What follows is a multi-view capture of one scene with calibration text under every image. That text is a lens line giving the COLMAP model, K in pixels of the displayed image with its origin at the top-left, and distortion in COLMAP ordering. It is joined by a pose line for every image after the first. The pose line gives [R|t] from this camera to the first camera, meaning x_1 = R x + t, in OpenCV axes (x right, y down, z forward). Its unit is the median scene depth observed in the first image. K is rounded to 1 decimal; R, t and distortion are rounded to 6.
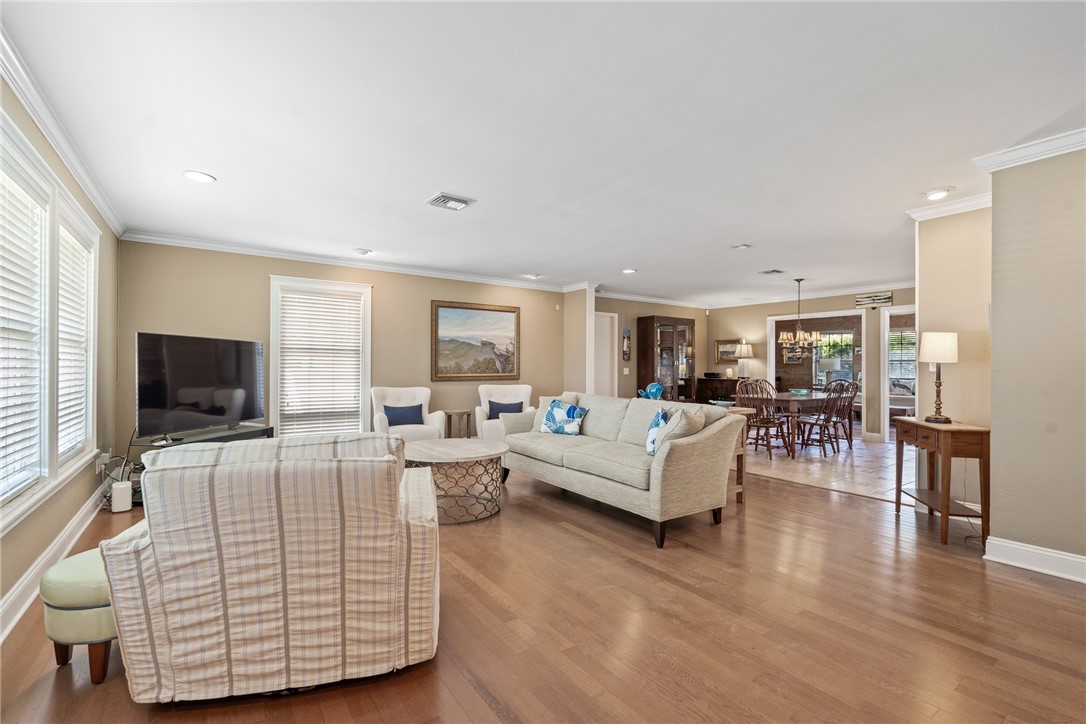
lens RADIAL K [[484.6, 0, 549.1], [0, 484.6, 364.2], [0, 0, 1]] dist [0.001279, -0.000077]
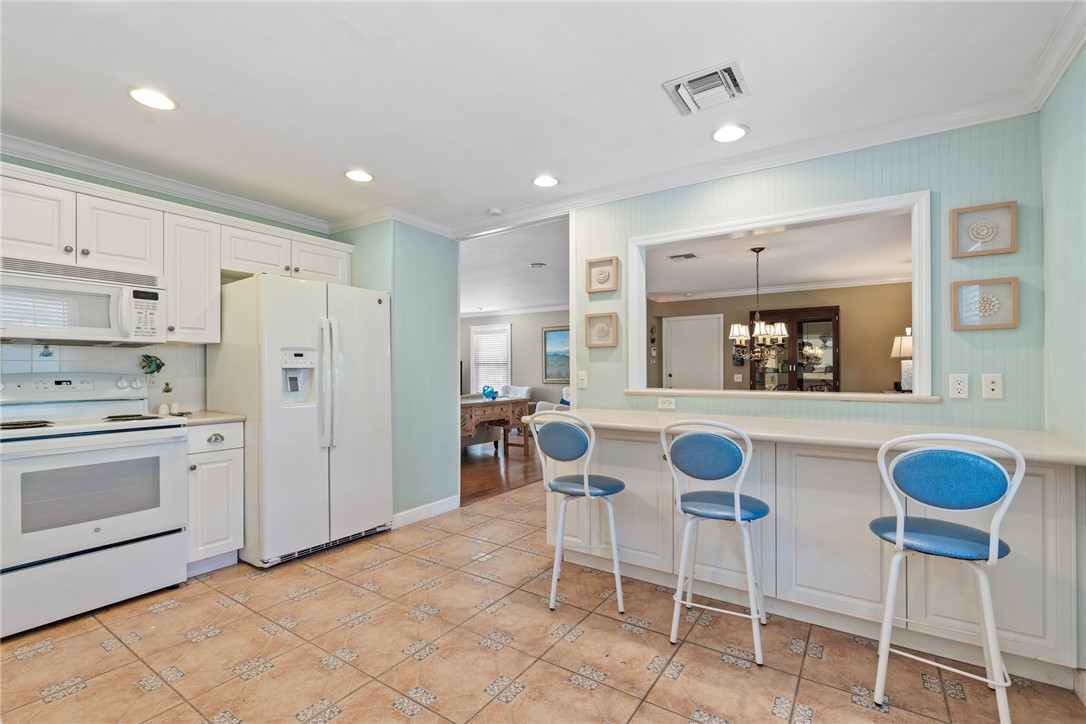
lens RADIAL K [[484.6, 0, 549.1], [0, 484.6, 364.2], [0, 0, 1]] dist [0.001279, -0.000077]
pose [[0.361580, -0.017988, -0.932168, 0.843773], [0.007443, 0.999838, -0.016407, 0.001448], [0.932312, -0.001006, 0.361655, 0.373069]]
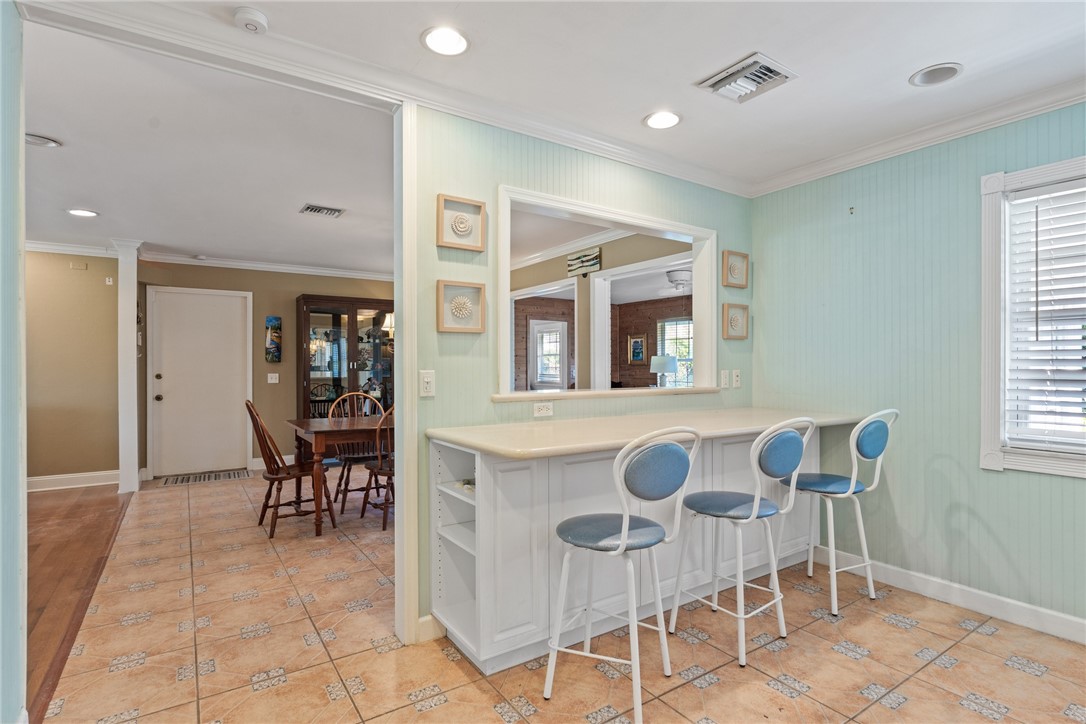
lens RADIAL K [[533.8, 0, 555.7], [0, 533.8, 365.5], [0, 0, 1]] dist [-0.001573, -0.000453]
pose [[0.999800, -0.007819, -0.018397, 0.561235], [0.007837, 0.999969, 0.000883, -0.000884], [0.018389, -0.001027, 0.999830, 0.274242]]
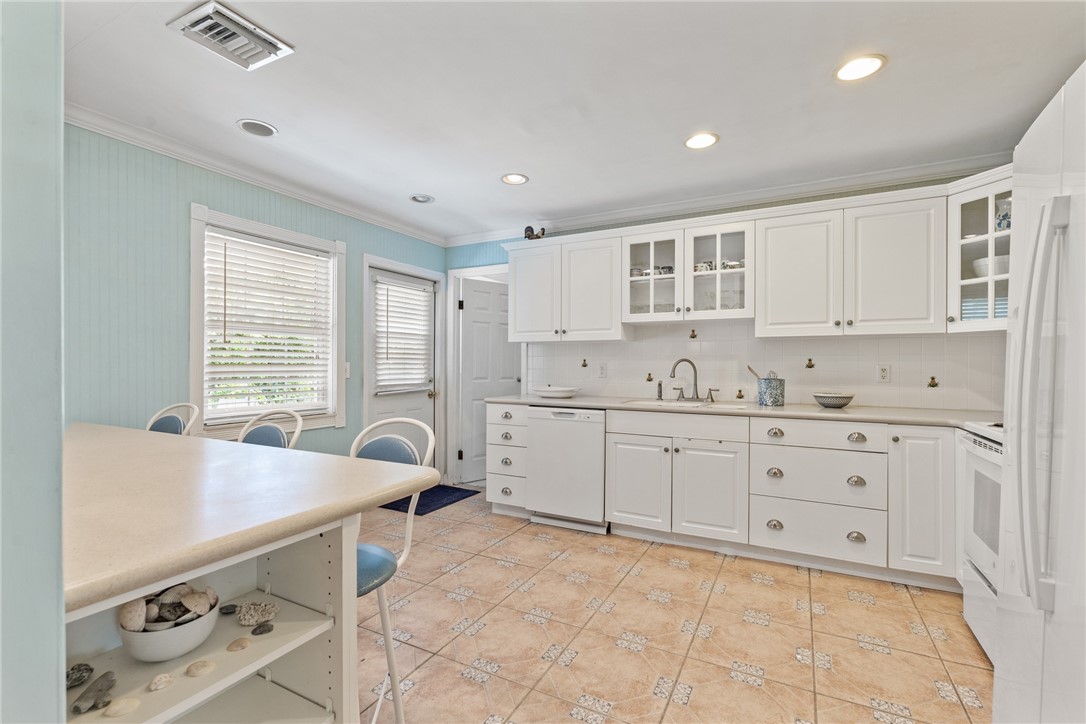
lens RADIAL K [[484.6, 0, 549.1], [0, 484.6, 364.2], [0, 0, 1]] dist [0.001279, -0.000077]
pose [[-0.453131, -0.008902, 0.891399, 0.400267], [-0.008768, 0.999946, 0.005528, -0.000422], [-0.891401, -0.005311, -0.453185, 0.507474]]
